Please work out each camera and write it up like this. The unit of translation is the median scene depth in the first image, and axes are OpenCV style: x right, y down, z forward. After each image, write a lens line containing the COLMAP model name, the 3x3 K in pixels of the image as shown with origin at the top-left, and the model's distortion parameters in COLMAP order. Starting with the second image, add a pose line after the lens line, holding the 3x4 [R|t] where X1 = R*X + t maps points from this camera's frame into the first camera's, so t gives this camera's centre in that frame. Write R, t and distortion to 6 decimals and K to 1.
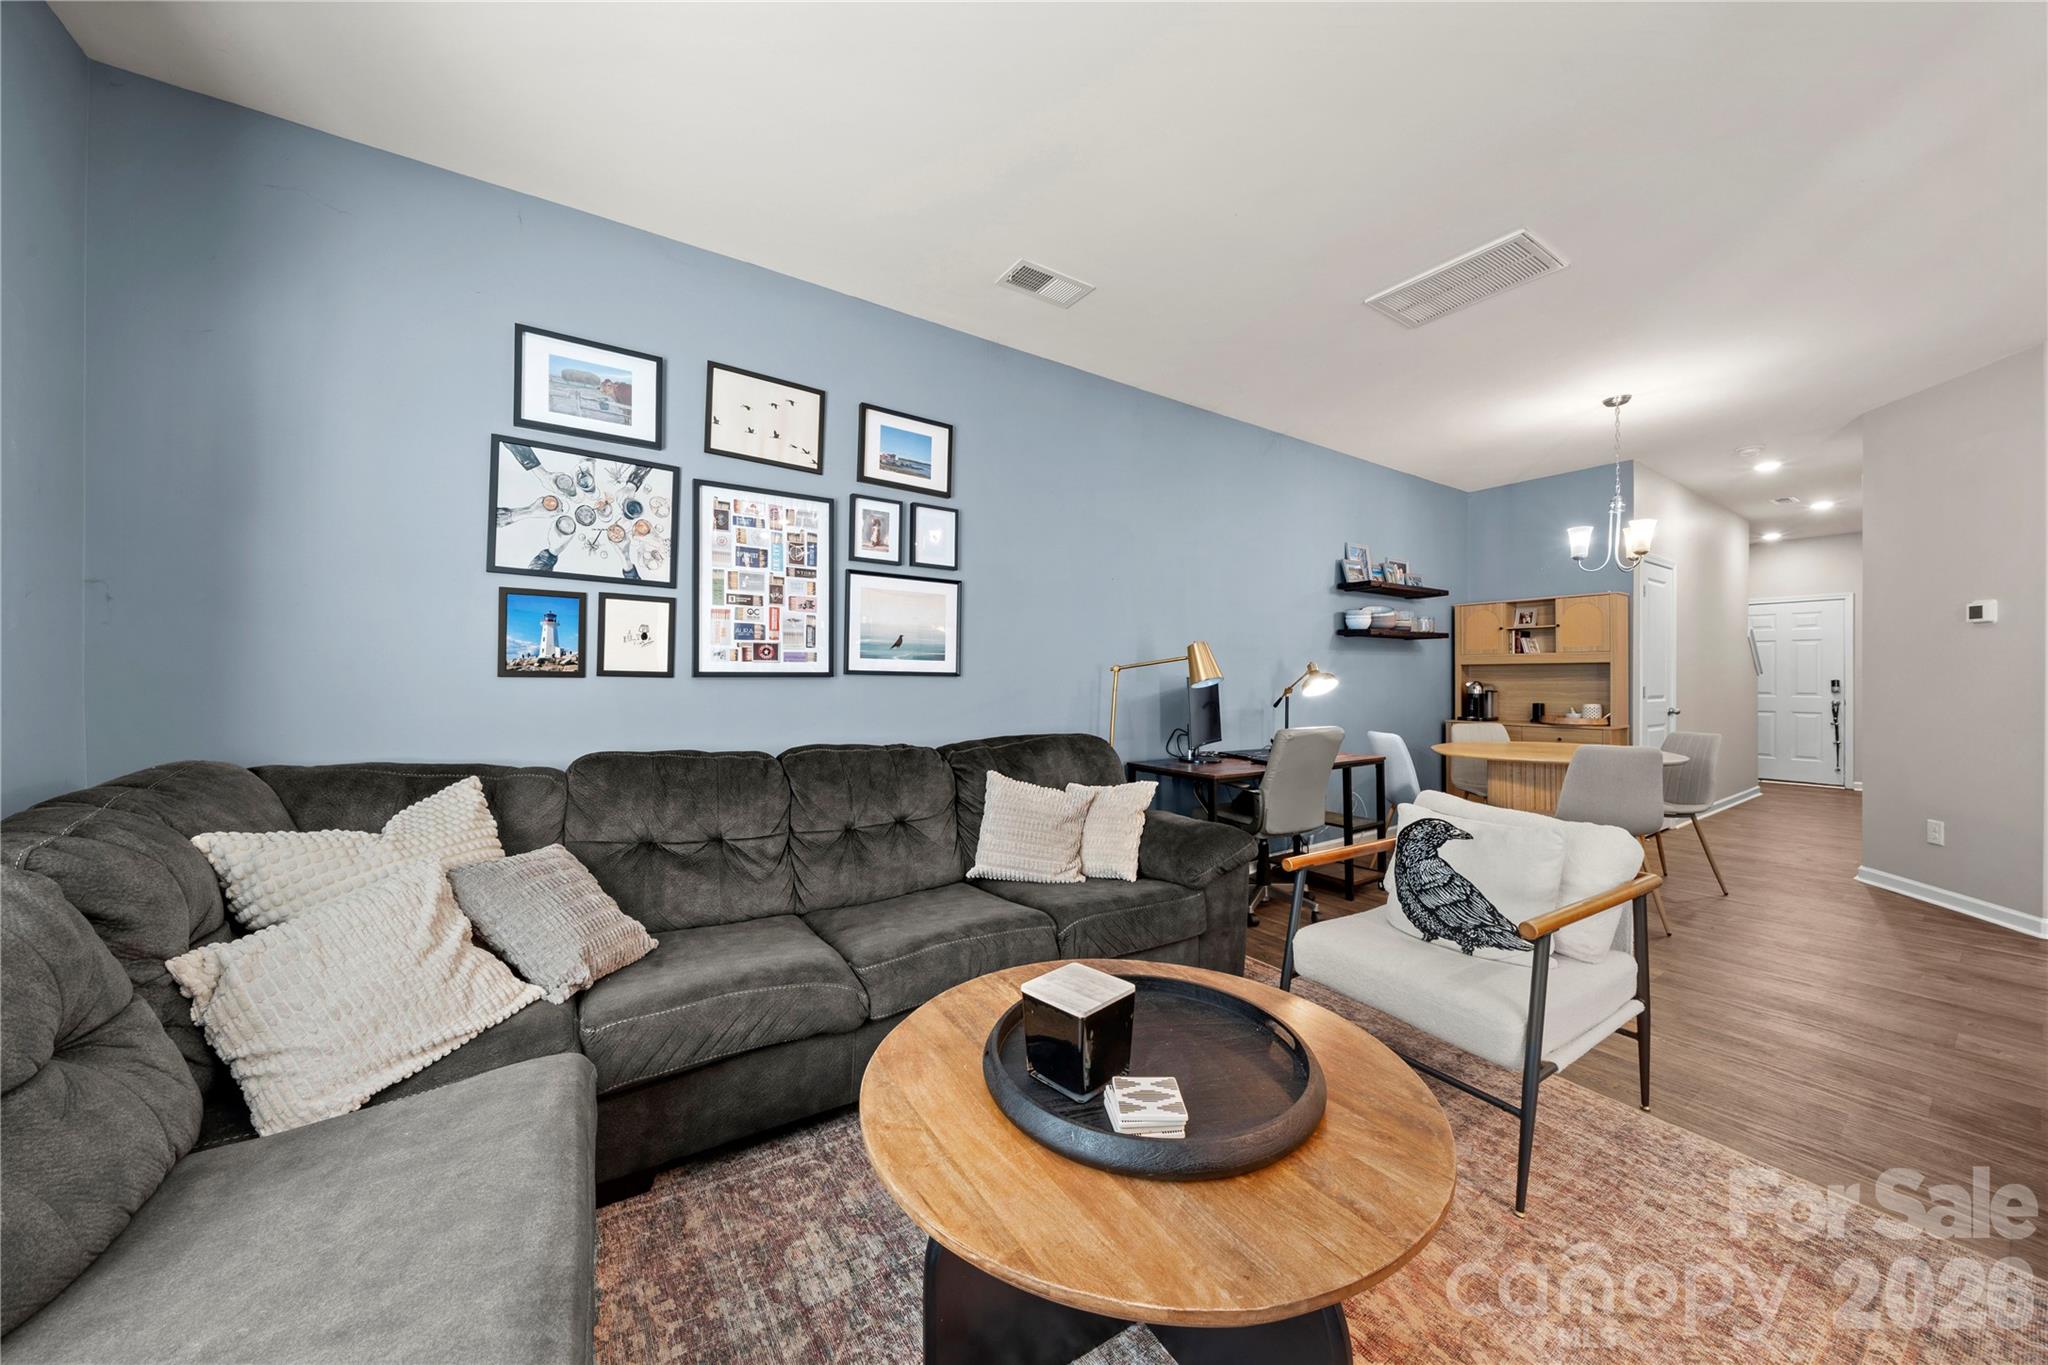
lens RADIAL K [[700.3, 0, 1018.1], [0, 700.3, 675.7], [0, 0, 1]] dist [-0.000862, -0.000084]
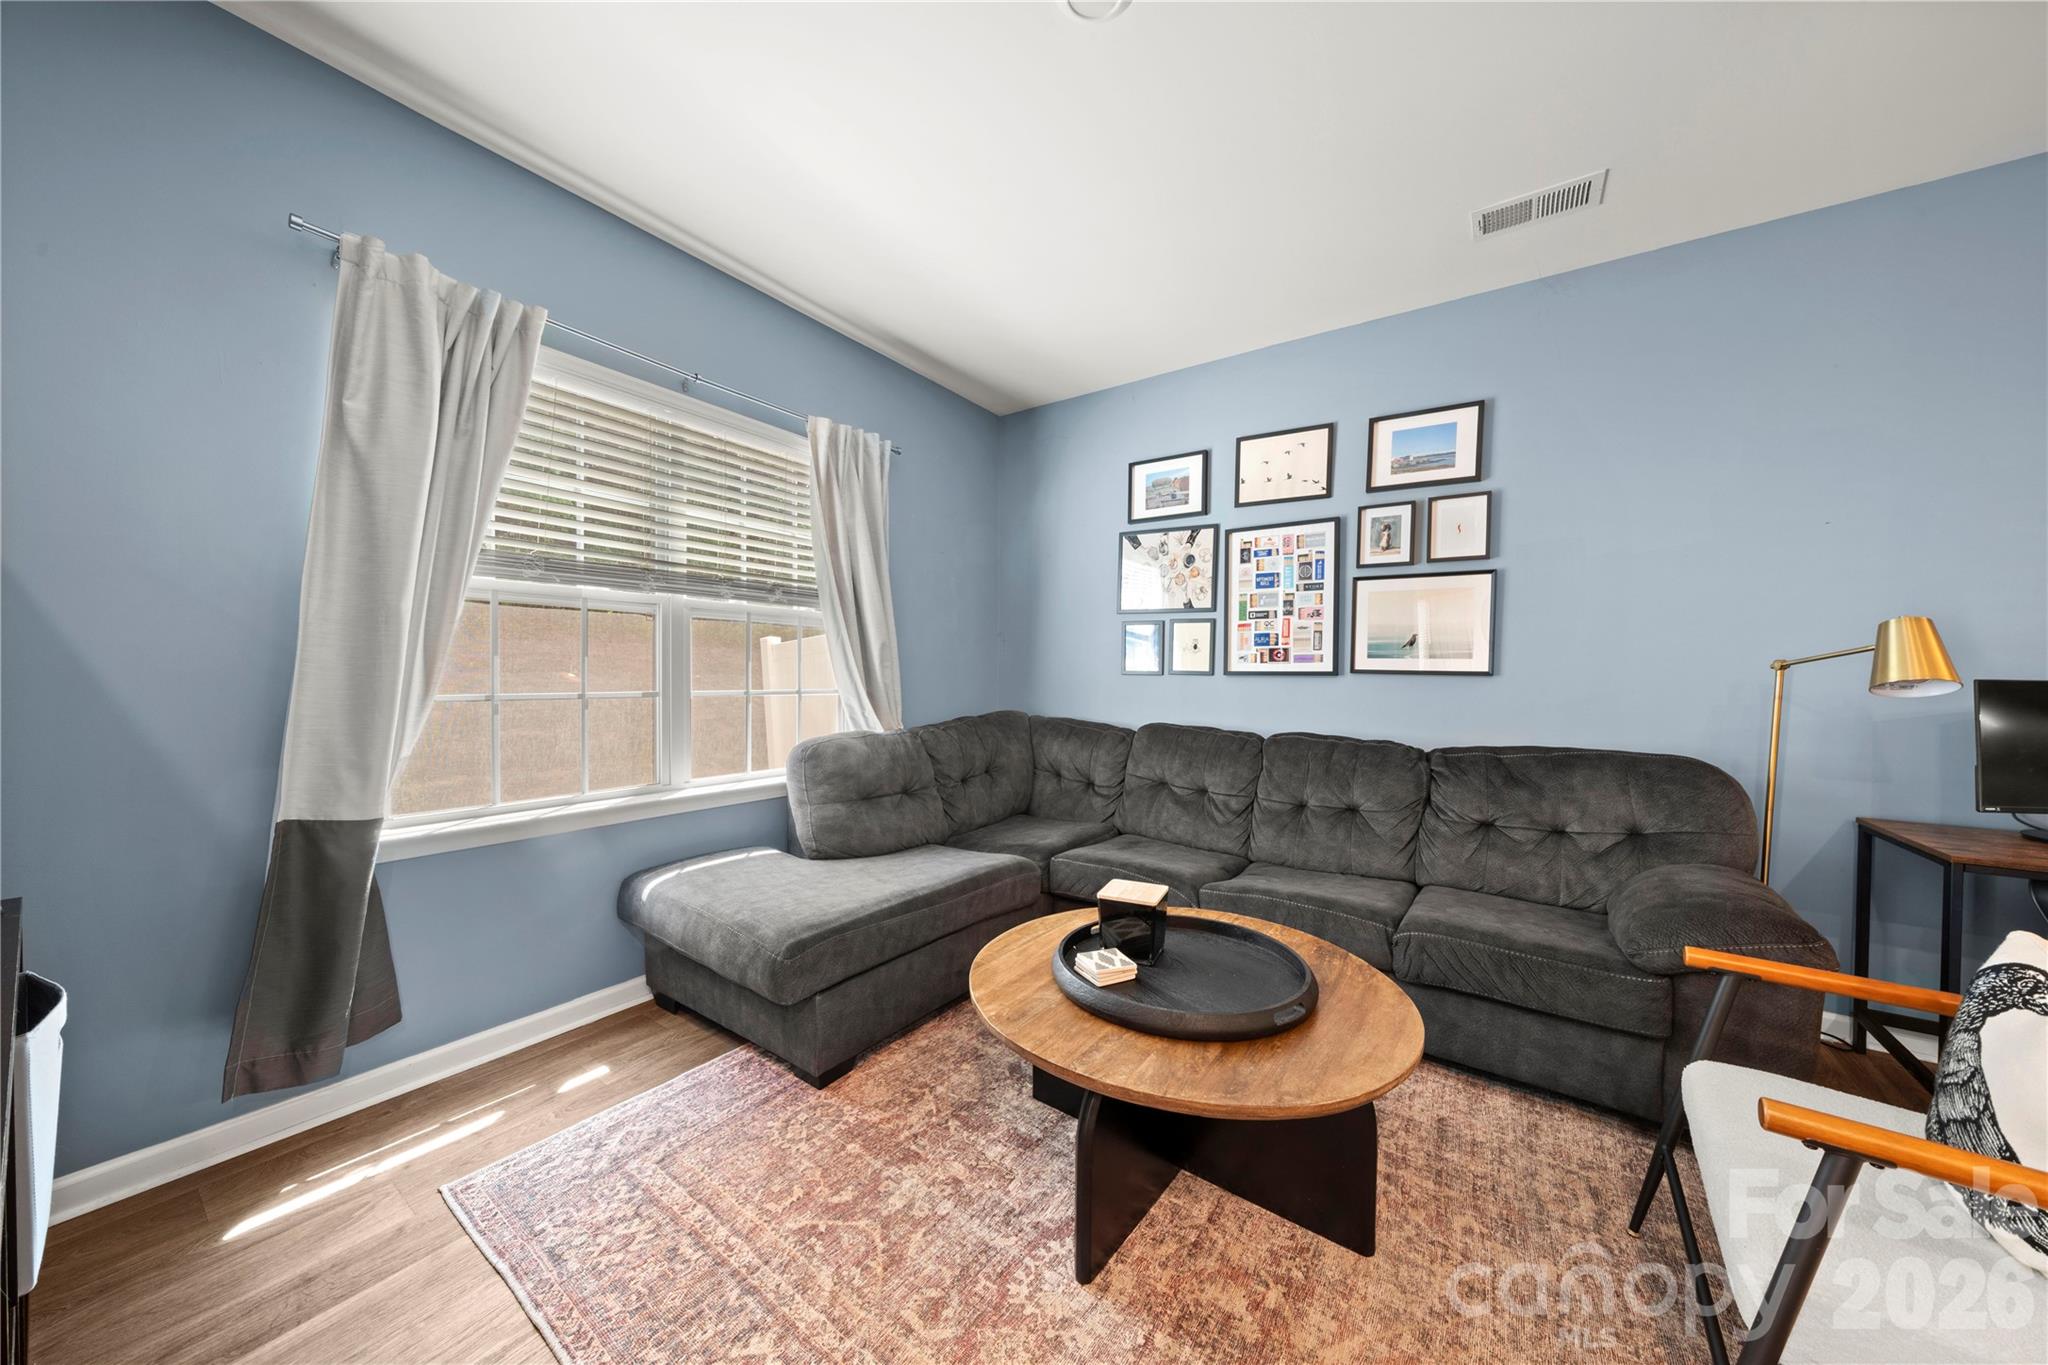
lens RADIAL K [[688.6, 0, 1019.5], [0, 688.6, 685.7], [0, 0, 1]] dist [-0.006120, -0.000188]
pose [[0.360819, 0.016729, -0.932486, 0.620384], [-0.004303, 0.999858, 0.016273, 0.002440], [0.932626, -0.001859, 0.360839, 0.134559]]
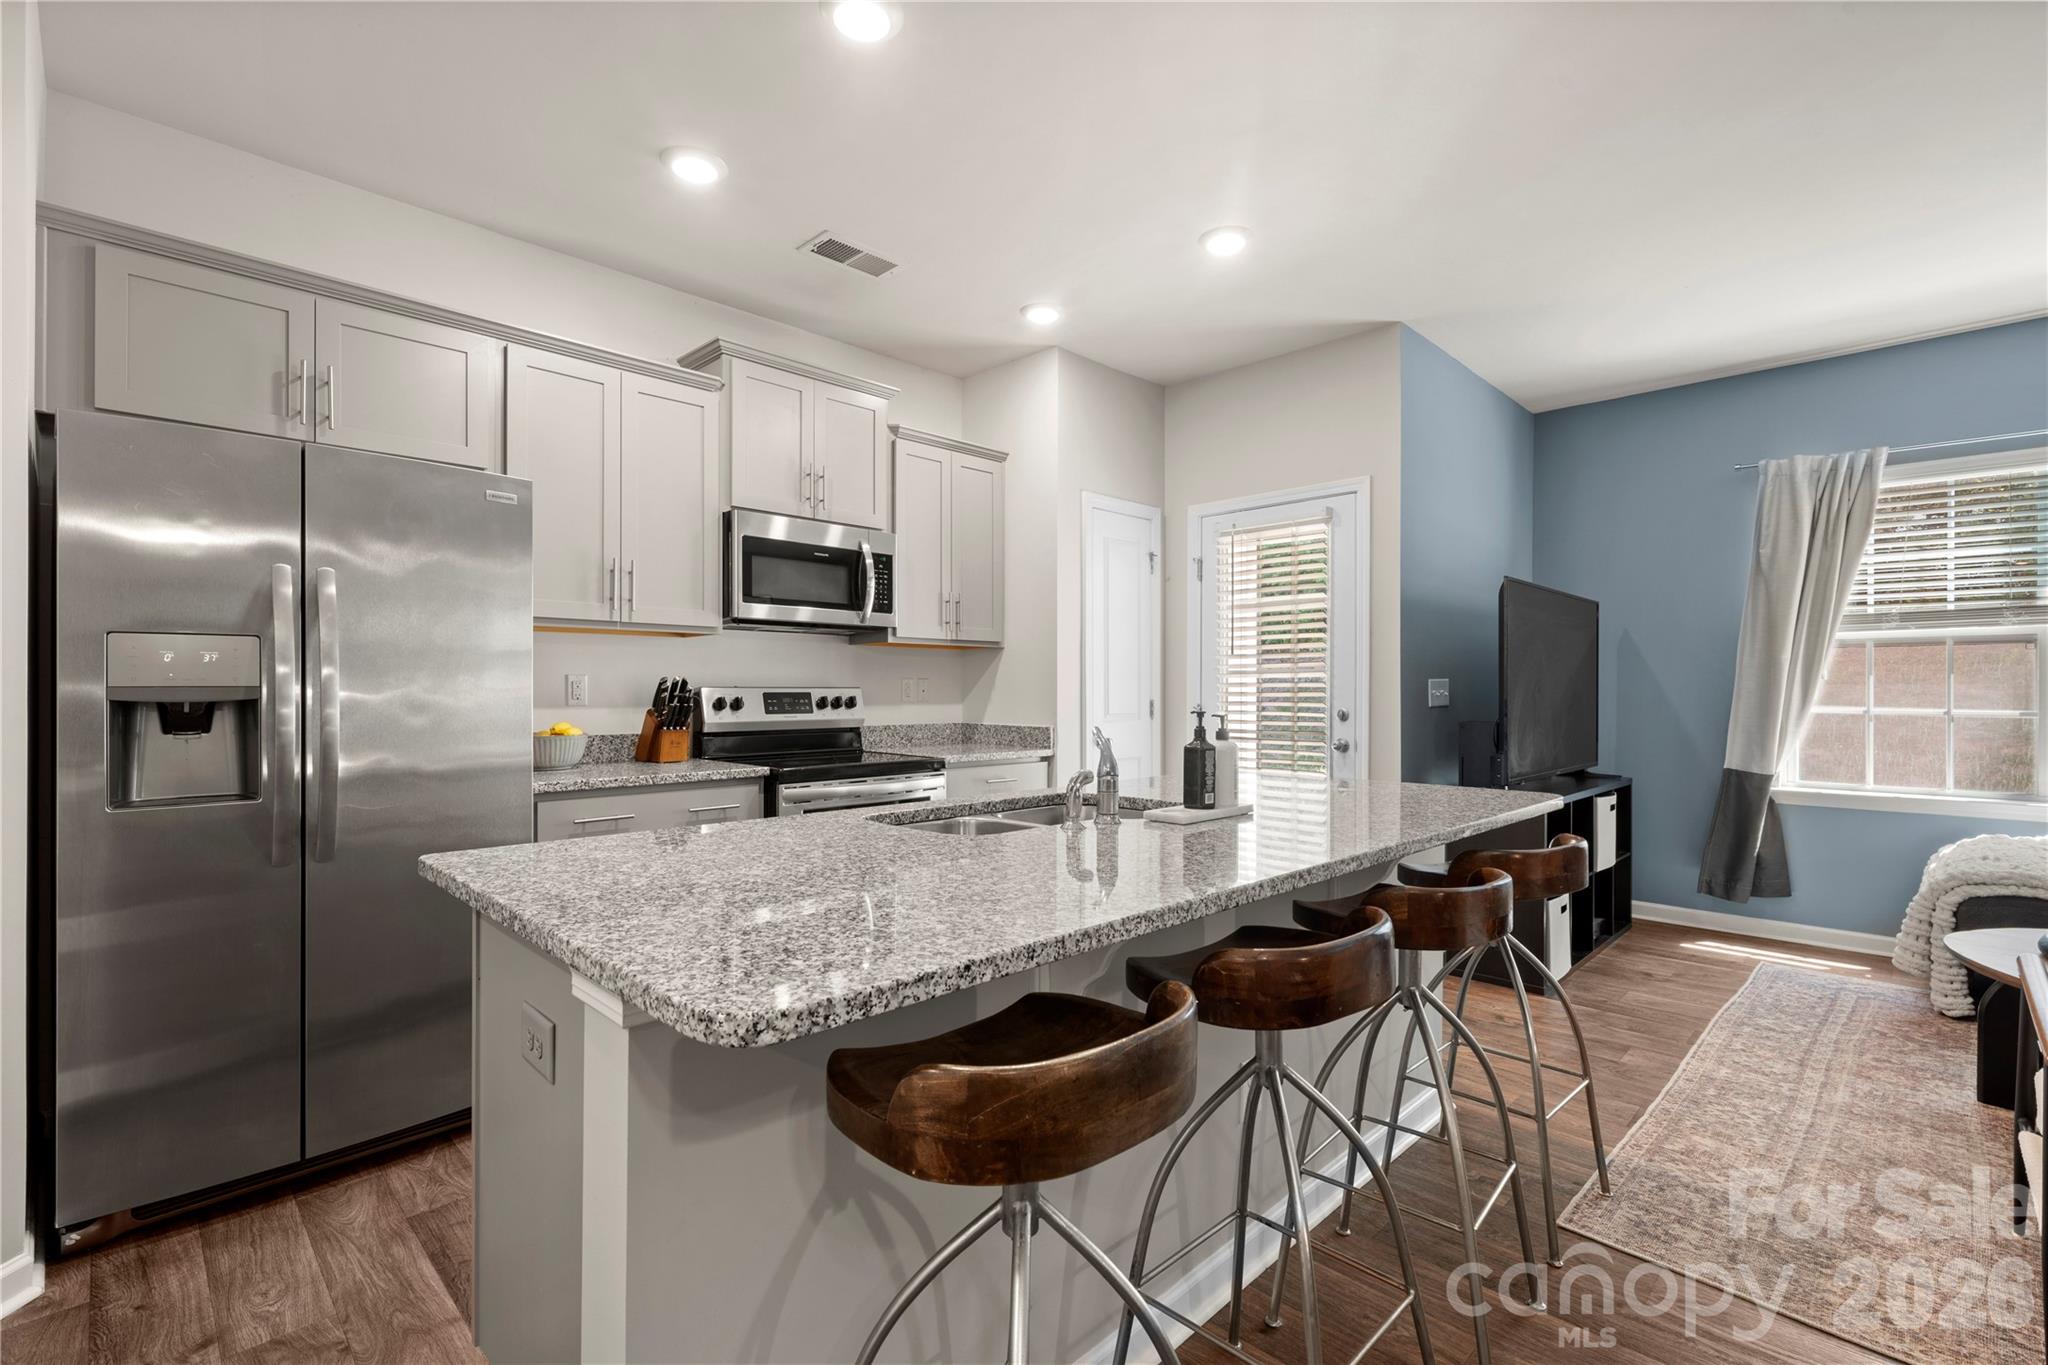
lens RADIAL K [[912.5, 0, 1024.0], [0, 912.5, 682.5], [0, 0, 1]] dist [-0.000912, -0.000257]
pose [[-0.980830, -0.007011, -0.194741, 1.395010], [-0.005035, 0.999931, -0.010639, 0.005657], [0.194802, -0.009455, -0.980797, 1.124659]]
